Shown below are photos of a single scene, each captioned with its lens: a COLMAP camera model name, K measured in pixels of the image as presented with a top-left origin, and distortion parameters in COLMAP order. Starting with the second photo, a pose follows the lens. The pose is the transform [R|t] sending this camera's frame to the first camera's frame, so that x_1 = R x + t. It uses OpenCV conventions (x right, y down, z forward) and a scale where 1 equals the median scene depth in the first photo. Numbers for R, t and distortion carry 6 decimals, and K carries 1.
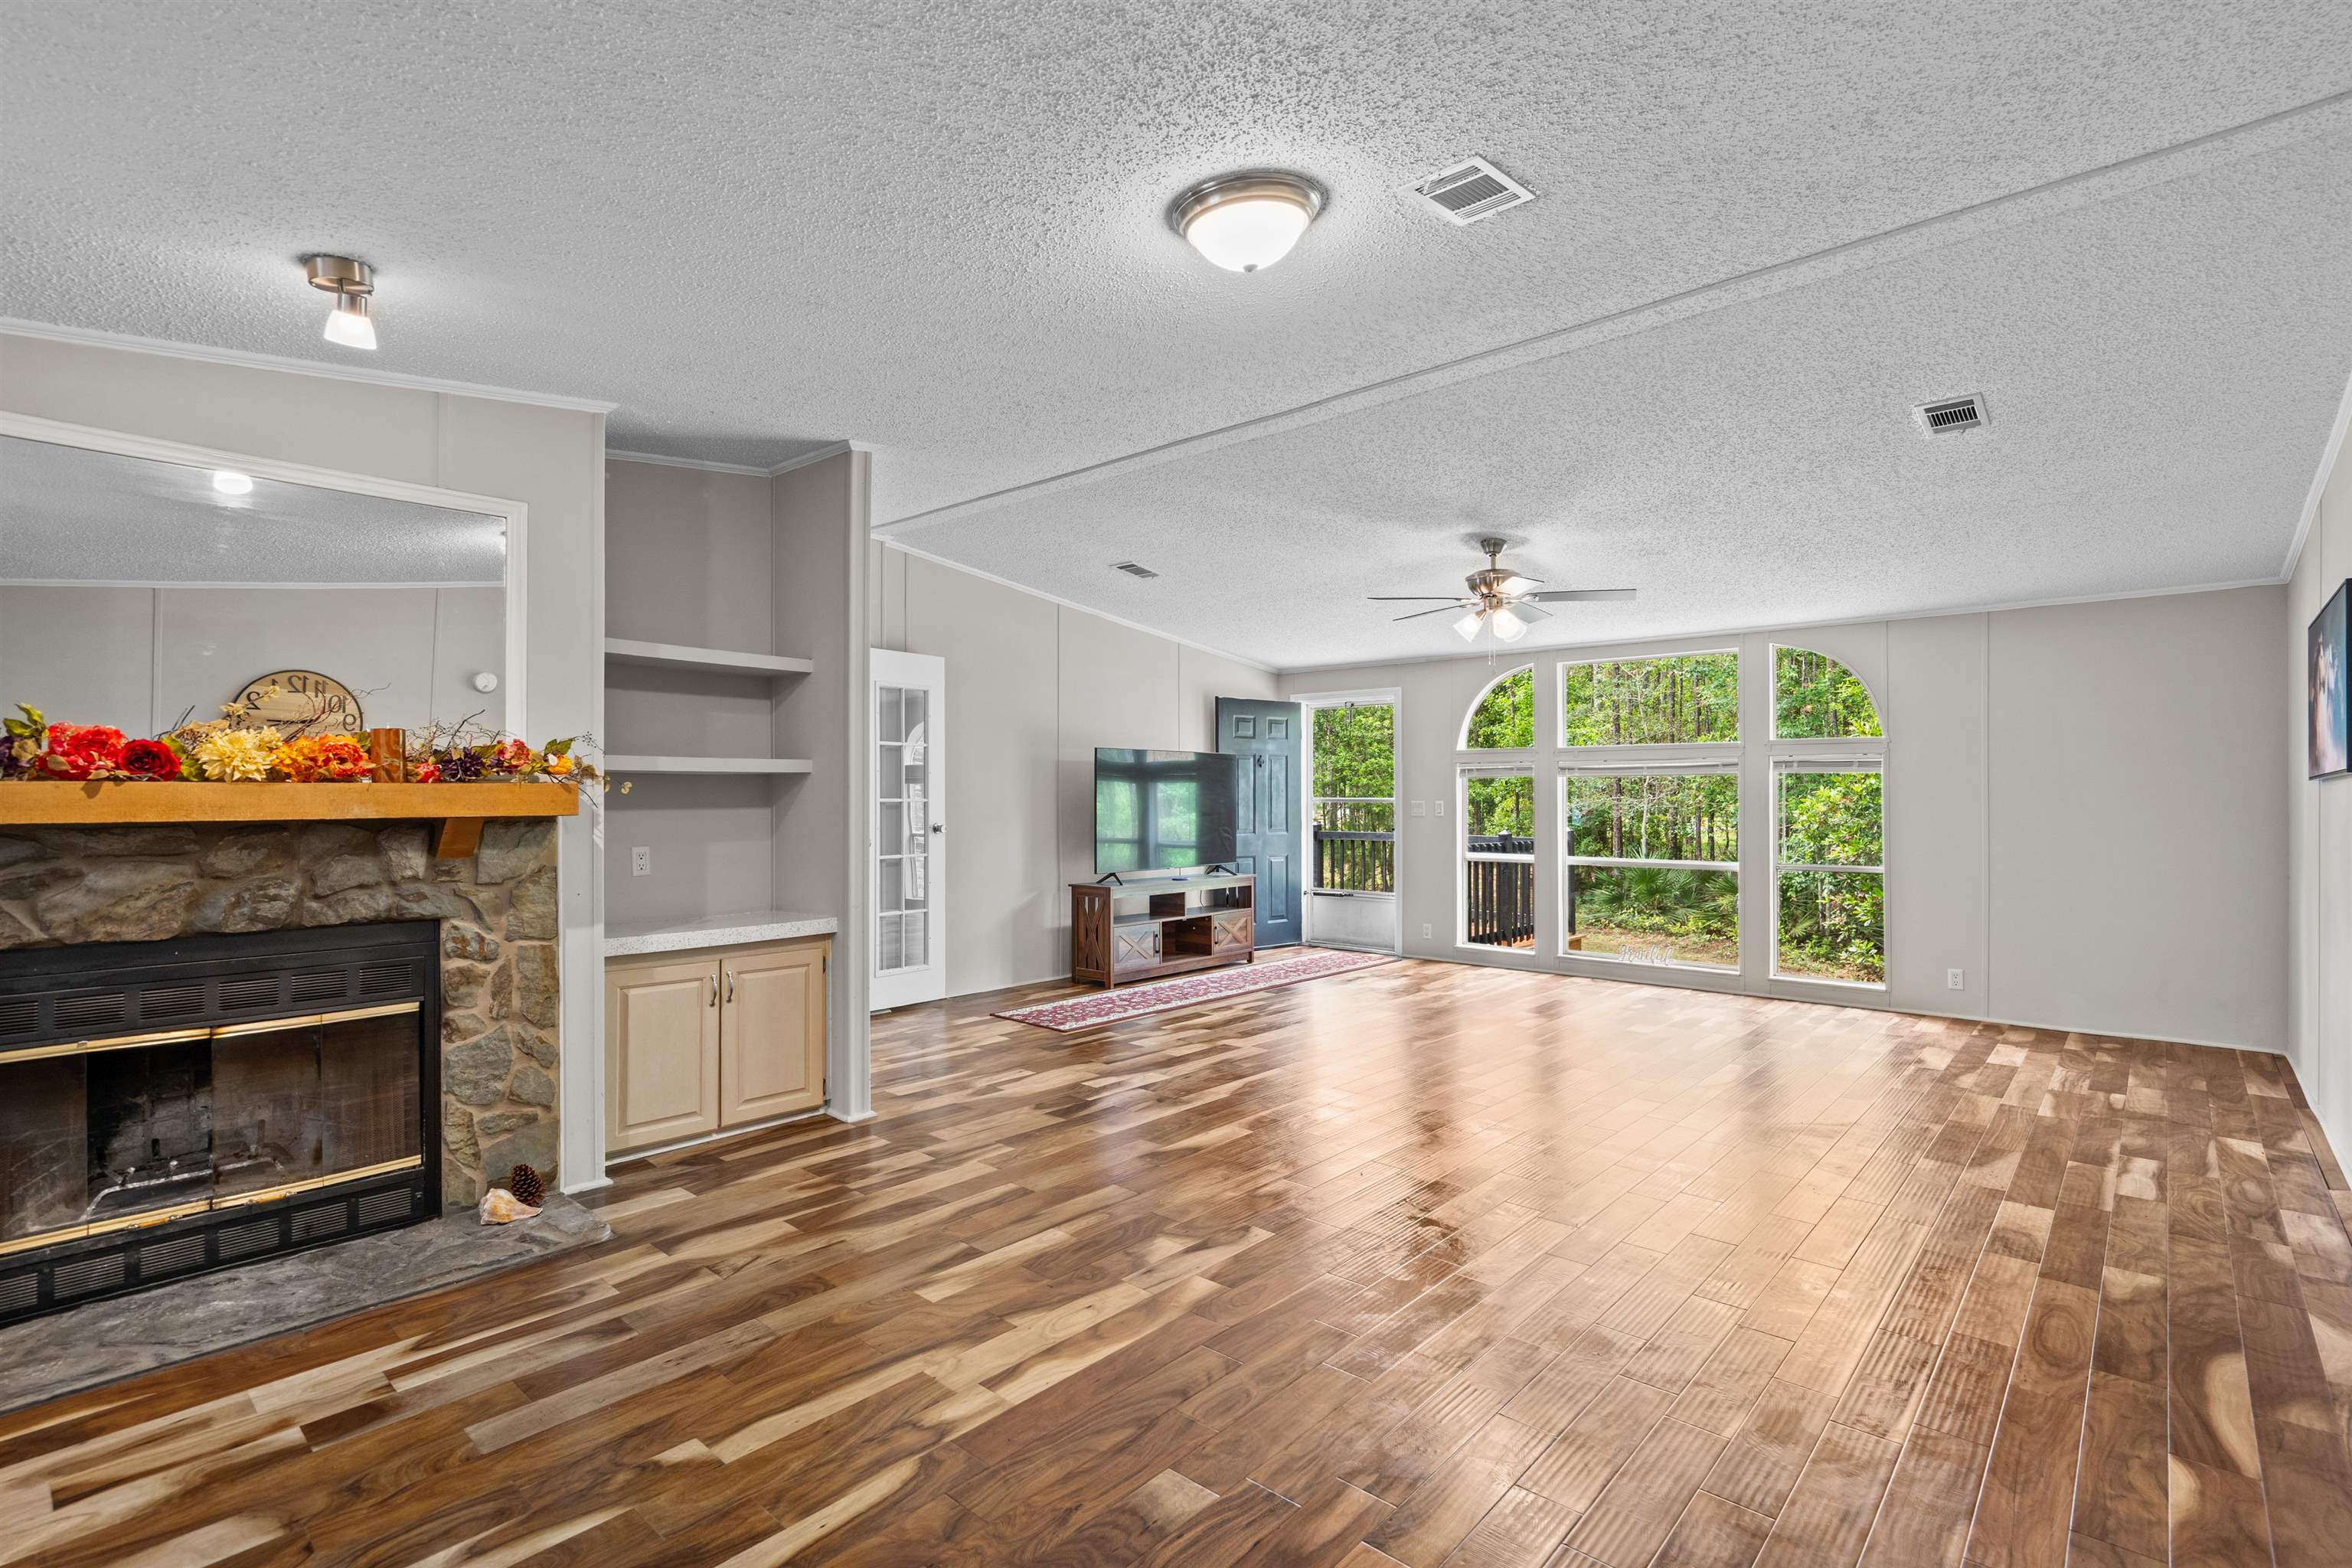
lens RADIAL K [[1073.9, 0, 1173.4], [0, 1073.9, 794.0], [0, 0, 1]] dist [-0.002884, 0.001055]
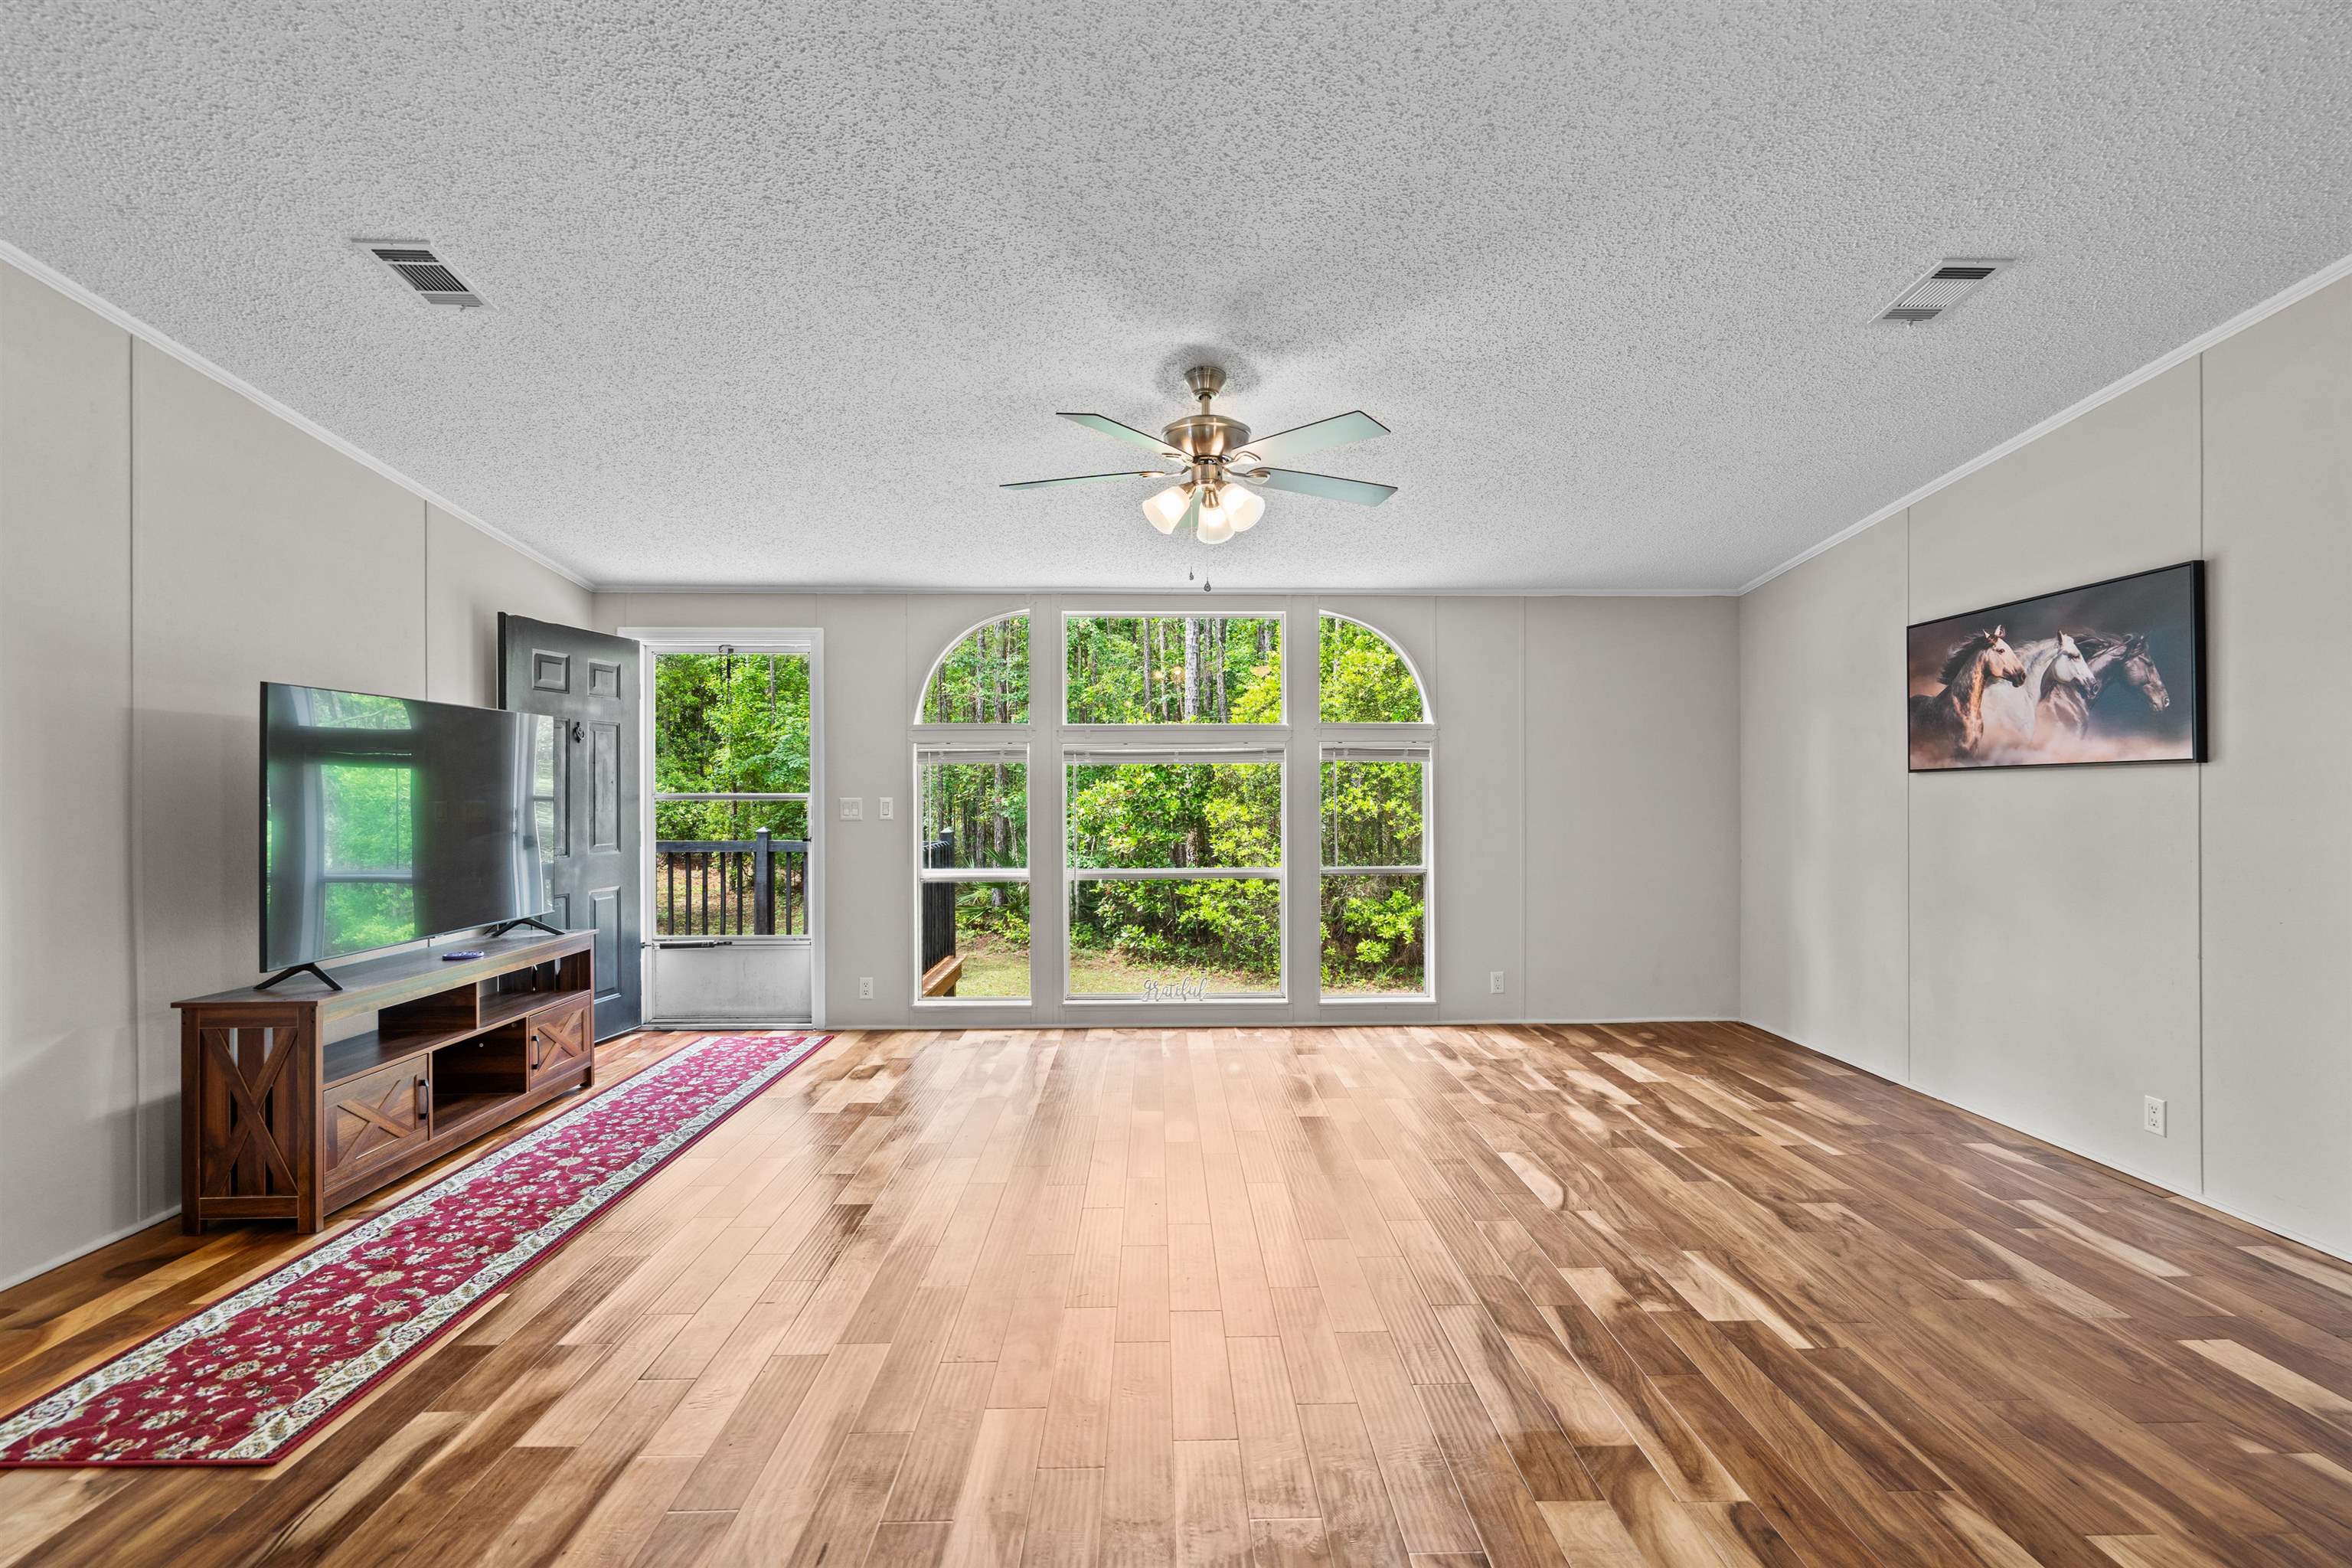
lens RADIAL K [[1073.9, 0, 1166.4], [0, 1073.9, 787.4], [0, 0, 1]] dist [-0.002884, 0.001055]
pose [[0.728196, -0.001866, 0.685367, -0.104616], [0.001420, 0.999998, 0.001215, -0.000142], [-0.685368, 0.000089, 0.728197, 0.433328]]
